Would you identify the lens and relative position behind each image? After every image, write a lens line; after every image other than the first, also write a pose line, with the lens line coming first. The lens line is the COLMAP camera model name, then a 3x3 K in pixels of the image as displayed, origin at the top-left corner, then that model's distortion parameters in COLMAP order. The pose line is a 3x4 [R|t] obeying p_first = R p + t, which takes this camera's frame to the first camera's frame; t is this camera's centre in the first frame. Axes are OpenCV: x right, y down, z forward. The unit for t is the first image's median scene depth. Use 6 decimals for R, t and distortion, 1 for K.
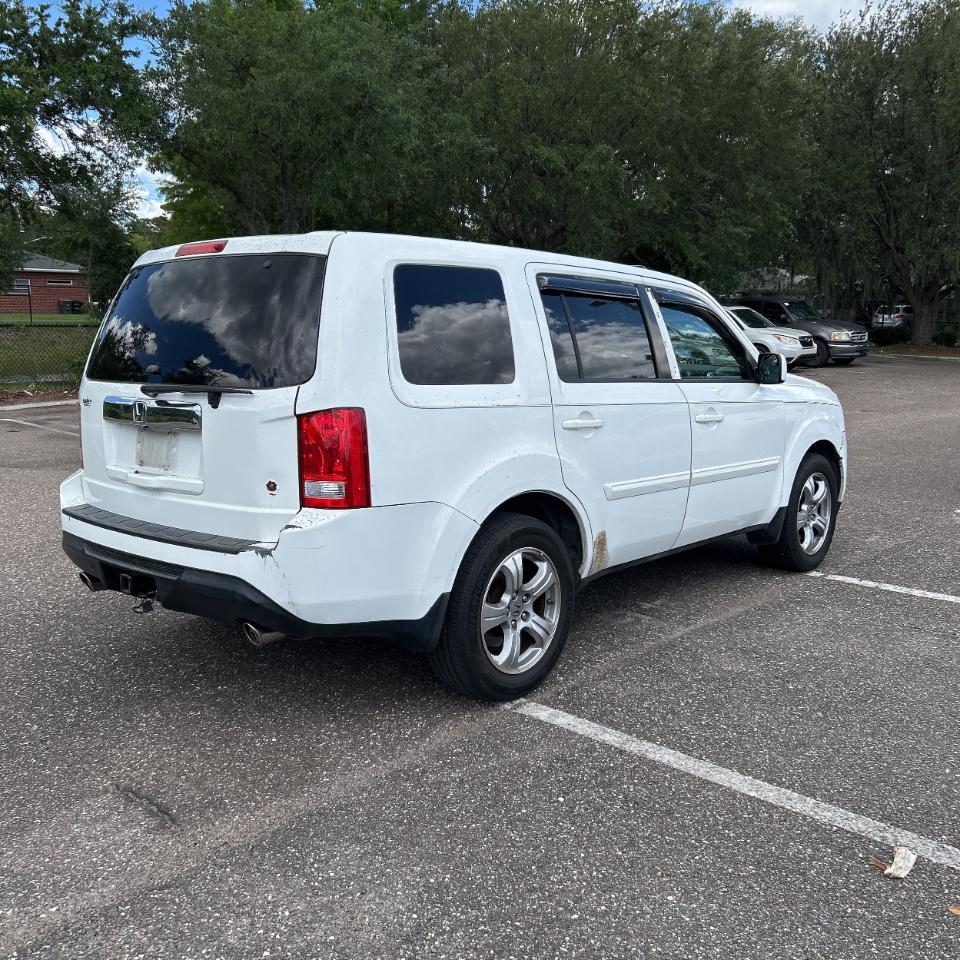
lens RADIAL K [[956.7, 0, 476.2], [0, 956.7, 477.8], [0, 0, 1]] dist [0.020394, 0.000000]
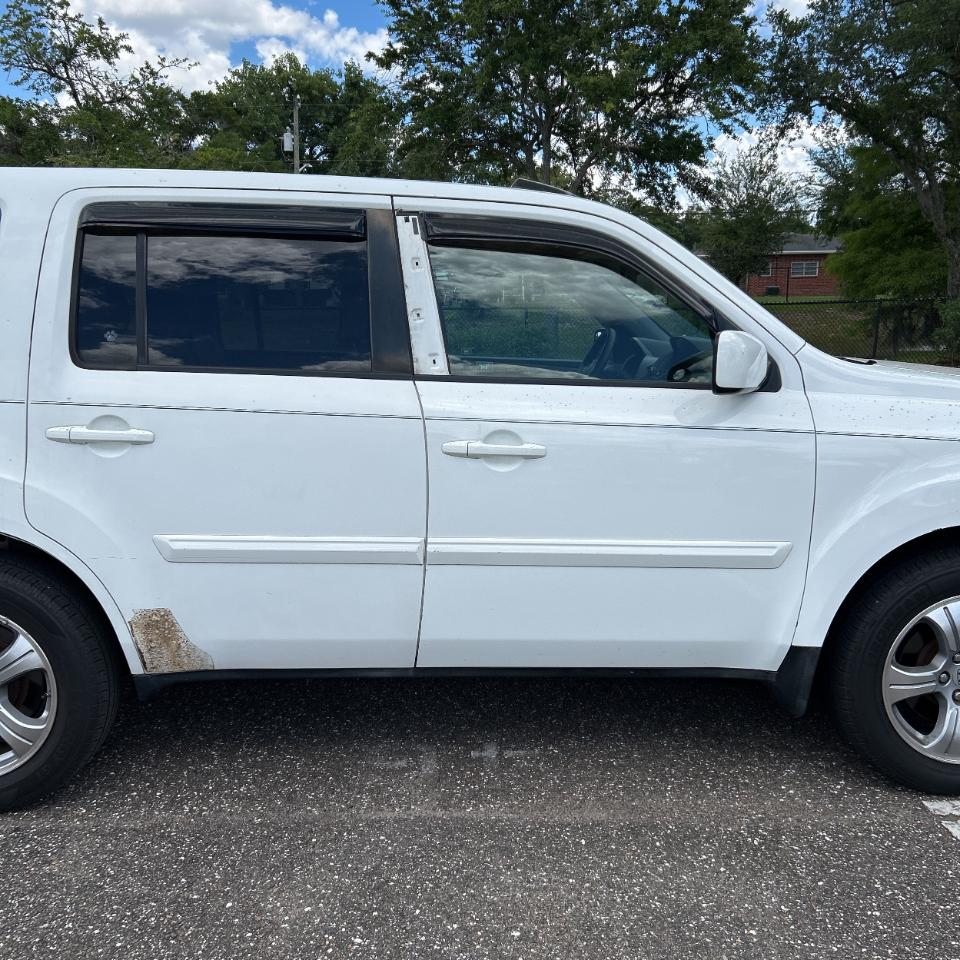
lens RADIAL K [[956.7, 0, 465.3], [0, 956.7, 473.1], [0, 0, 1]] dist [0.020394, 0.000000]
pose [[0.698119, 0.112841, -0.707034, 0.735546], [-0.102542, 0.993080, 0.057245, -0.092634], [0.708601, 0.032537, 0.704859, 0.722798]]
